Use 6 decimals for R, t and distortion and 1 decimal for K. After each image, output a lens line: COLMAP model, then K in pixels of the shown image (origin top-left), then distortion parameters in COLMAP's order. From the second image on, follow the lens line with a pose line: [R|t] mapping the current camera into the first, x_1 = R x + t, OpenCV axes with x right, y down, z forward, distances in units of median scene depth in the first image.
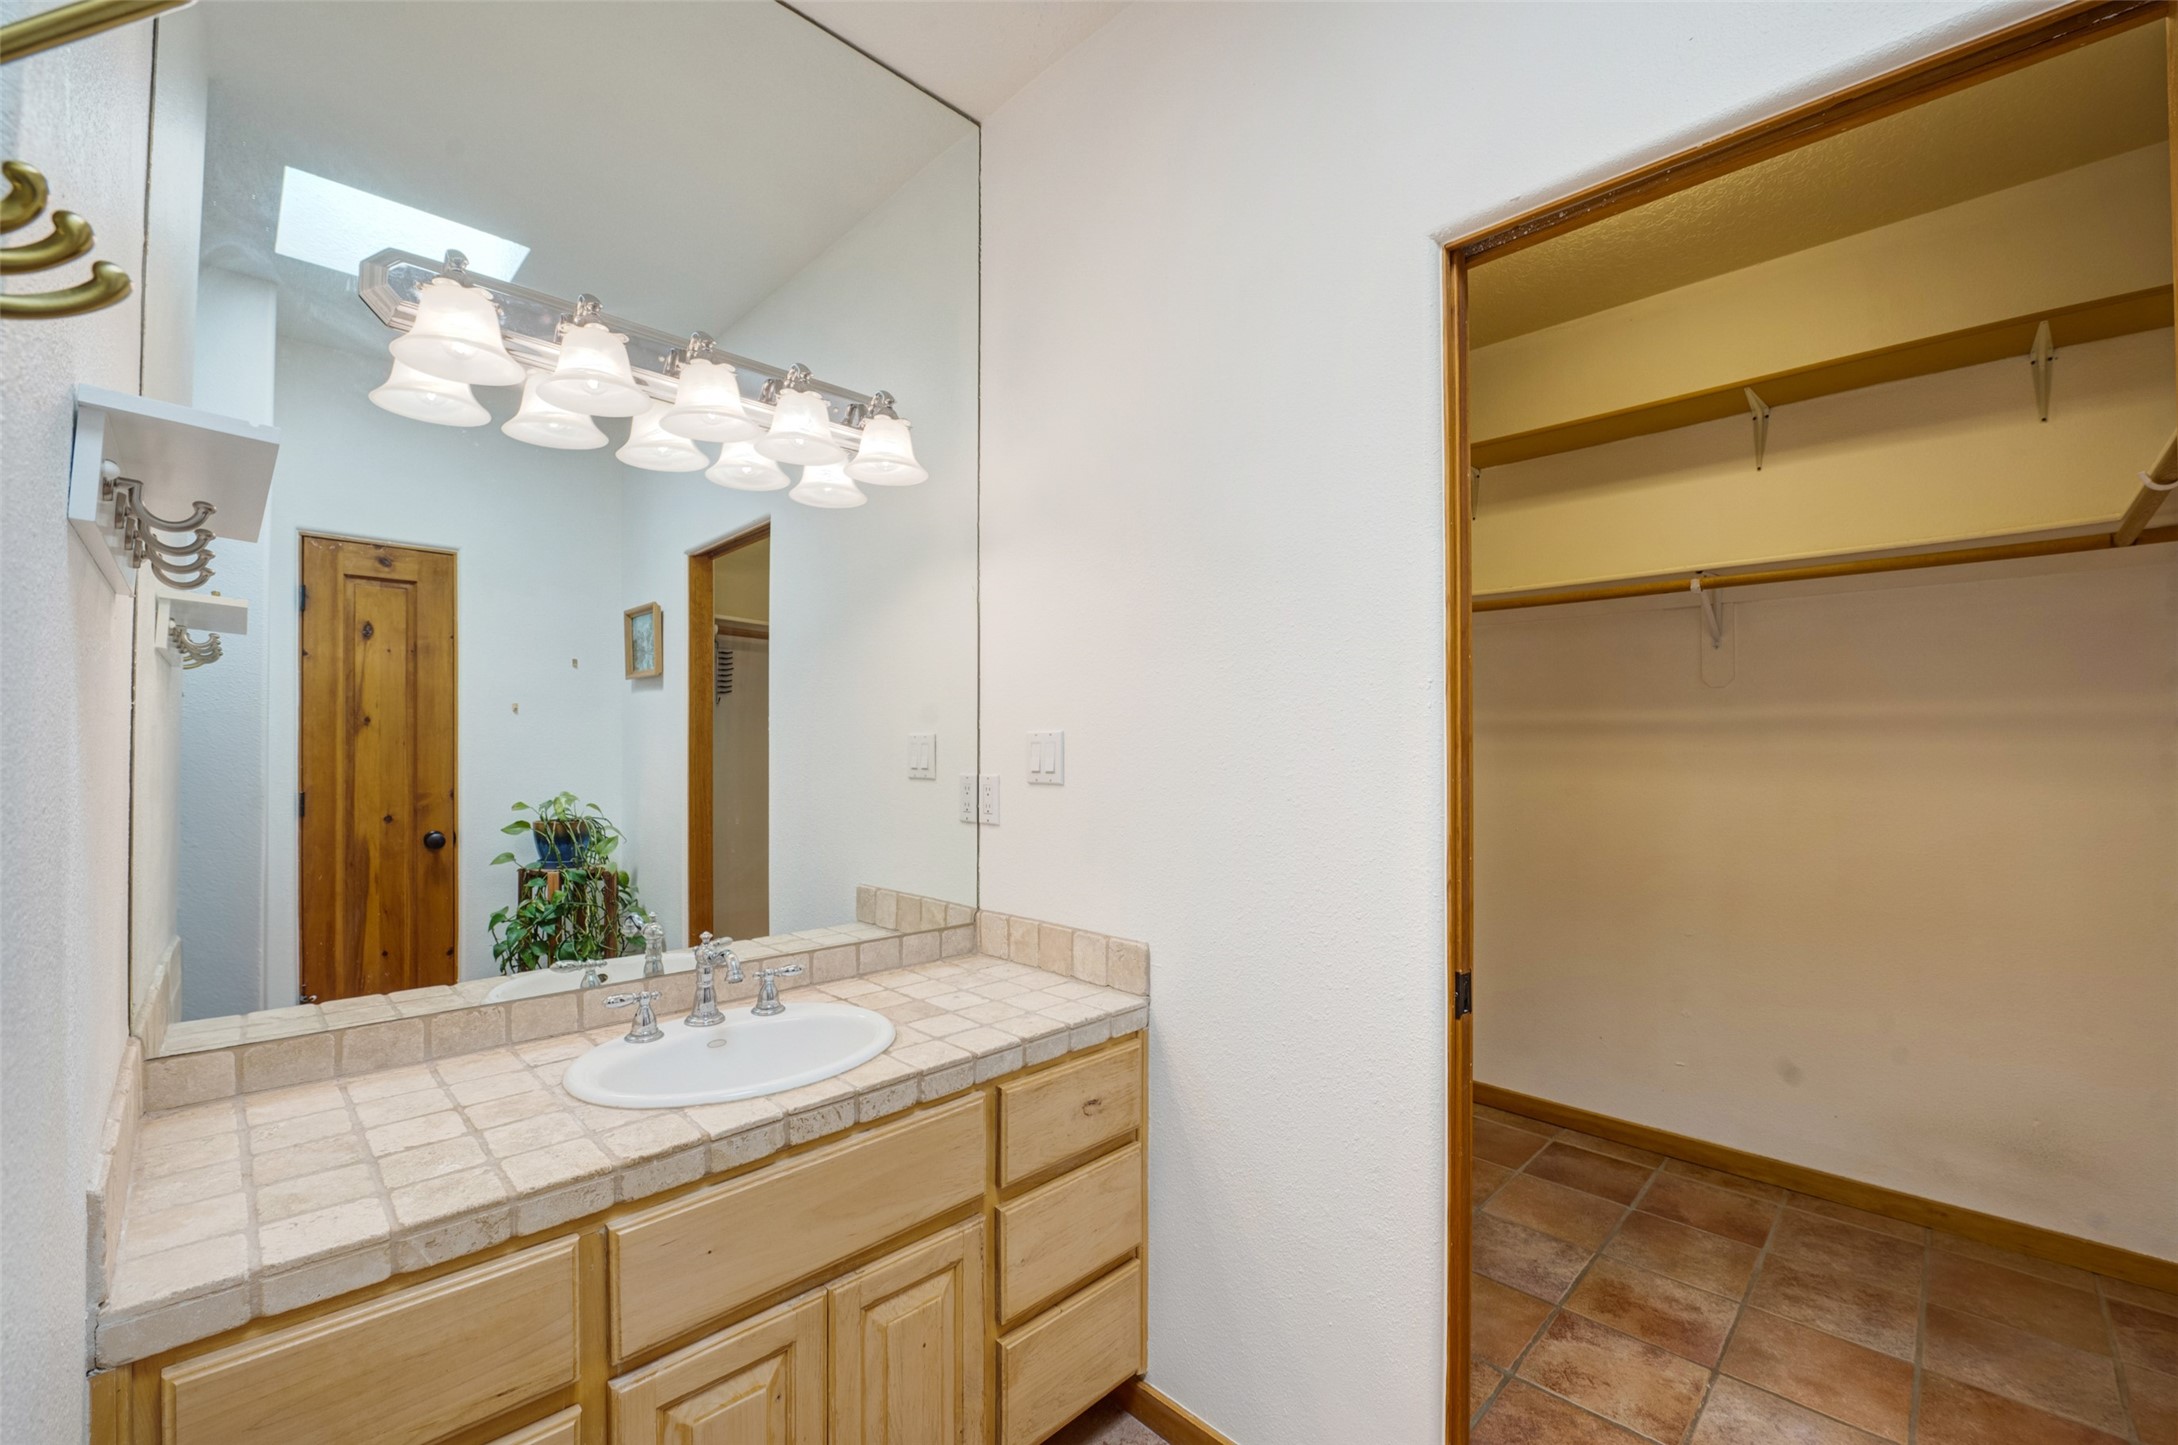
lens RADIAL K [[889.5, 0, 1090.8], [0, 889.5, 754.2], [0, 0, 1]] dist [0.019638, -0.015089]
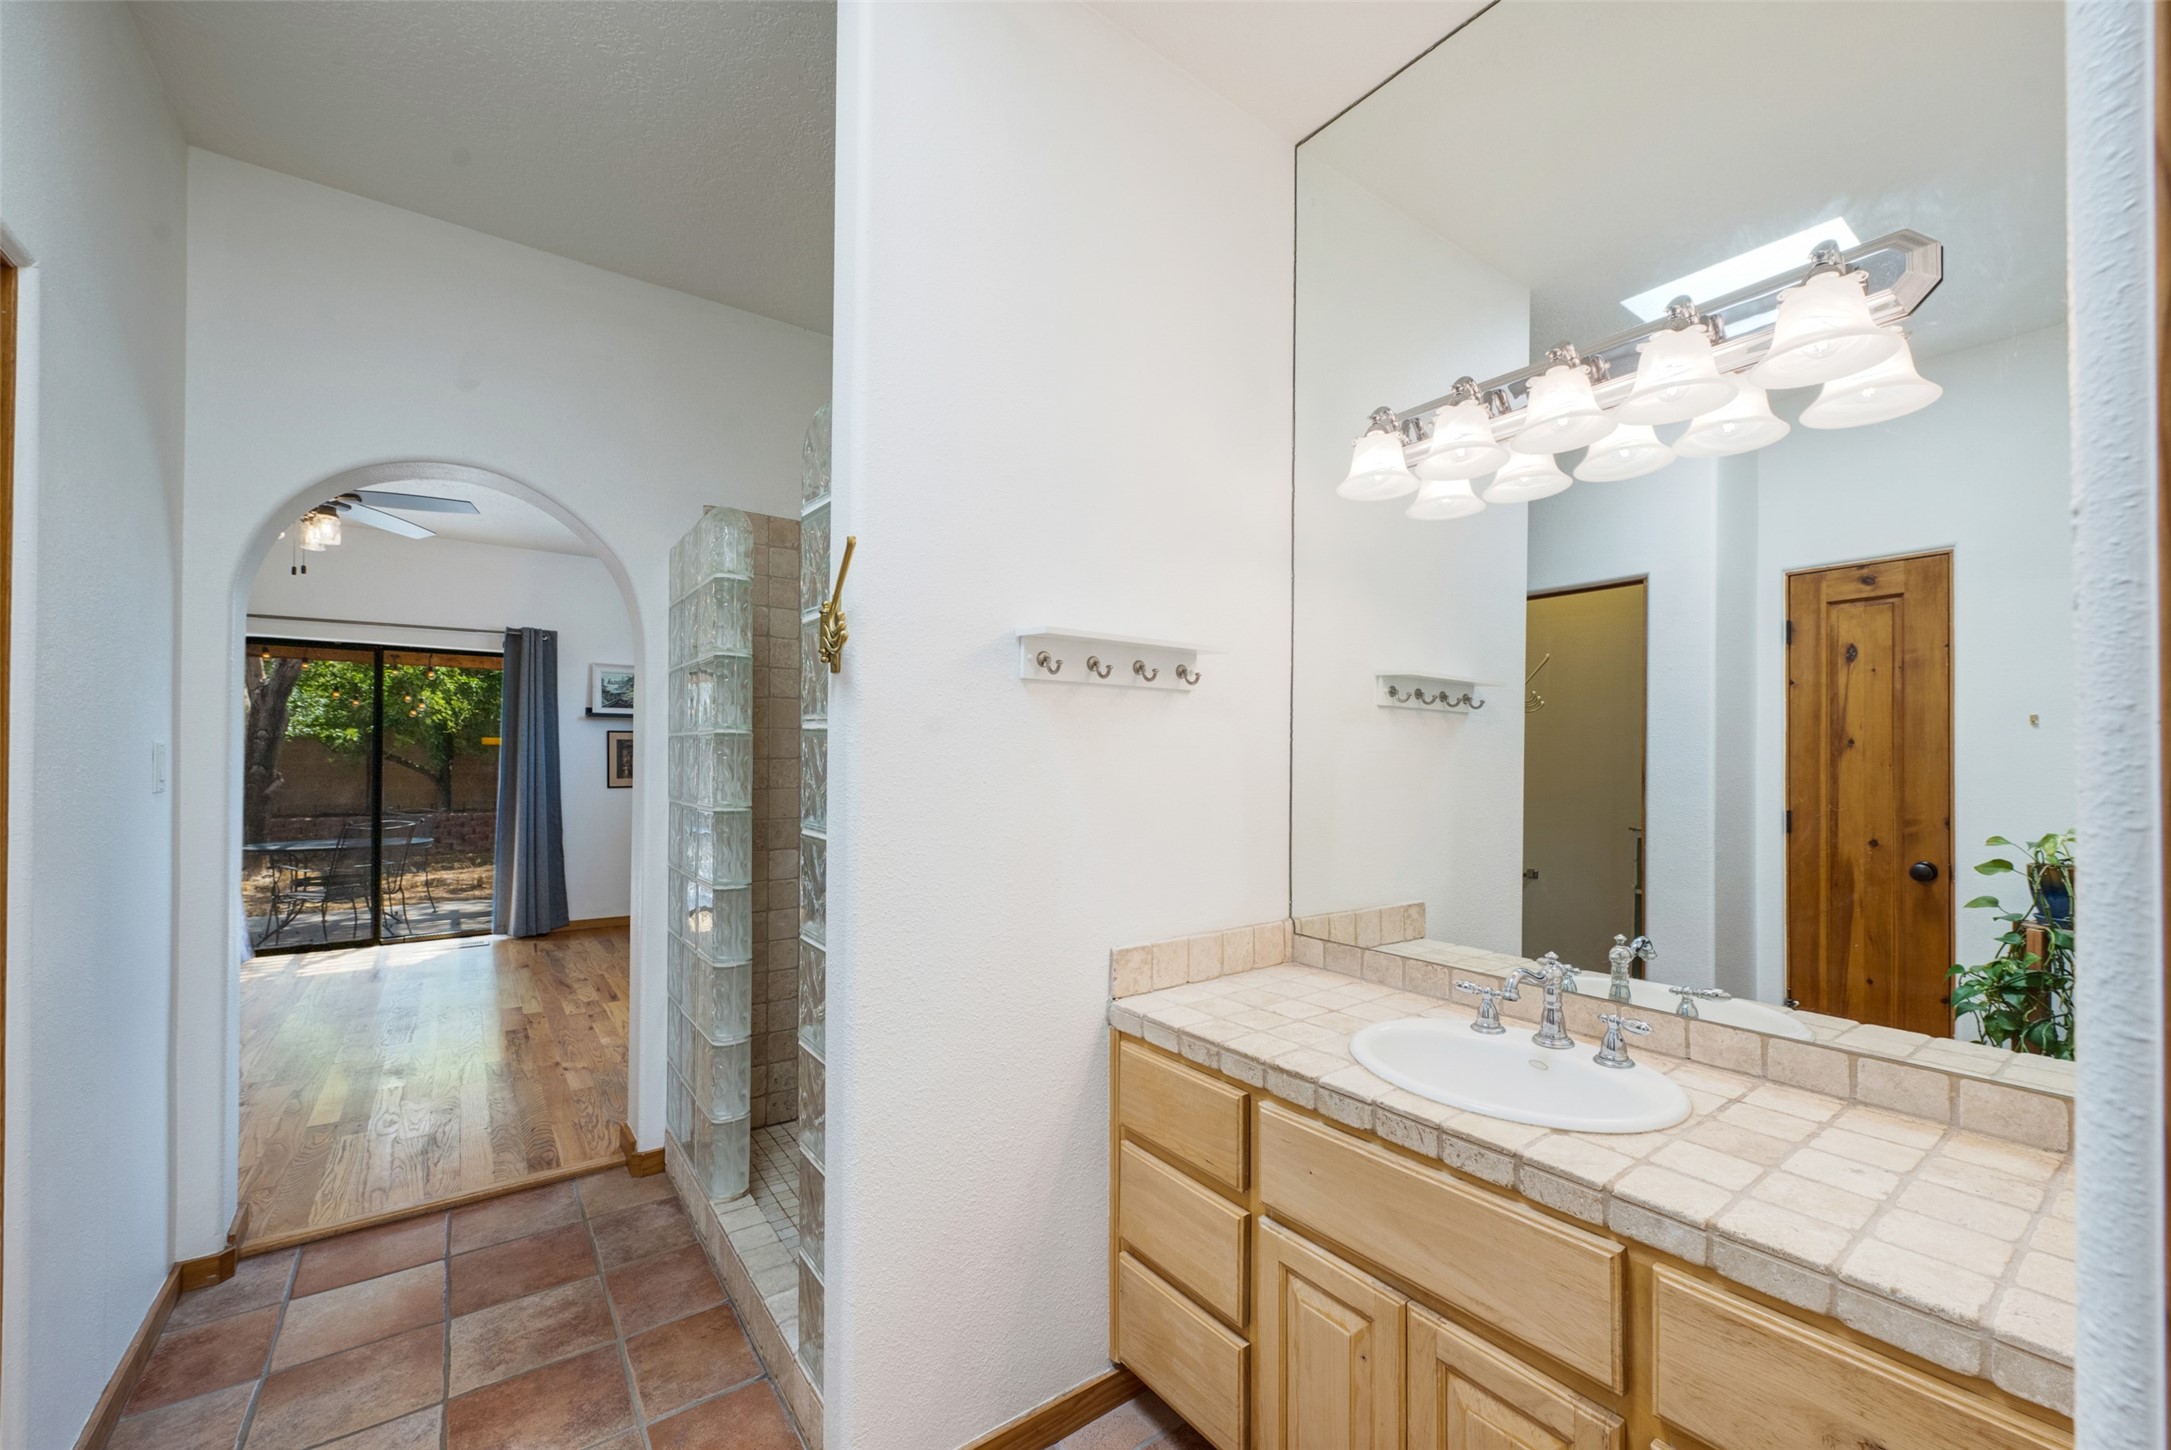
lens RADIAL K [[862.9, 0, 1086.9], [0, 862.9, 757.1], [0, 0, 1]] dist [-0.000264, -0.000031]
pose [[-0.154113, -0.013447, -0.987962, 0.526472], [-0.013491, 0.999843, -0.011504, 0.002433], [0.987961, 0.011555, -0.154270, 0.574774]]
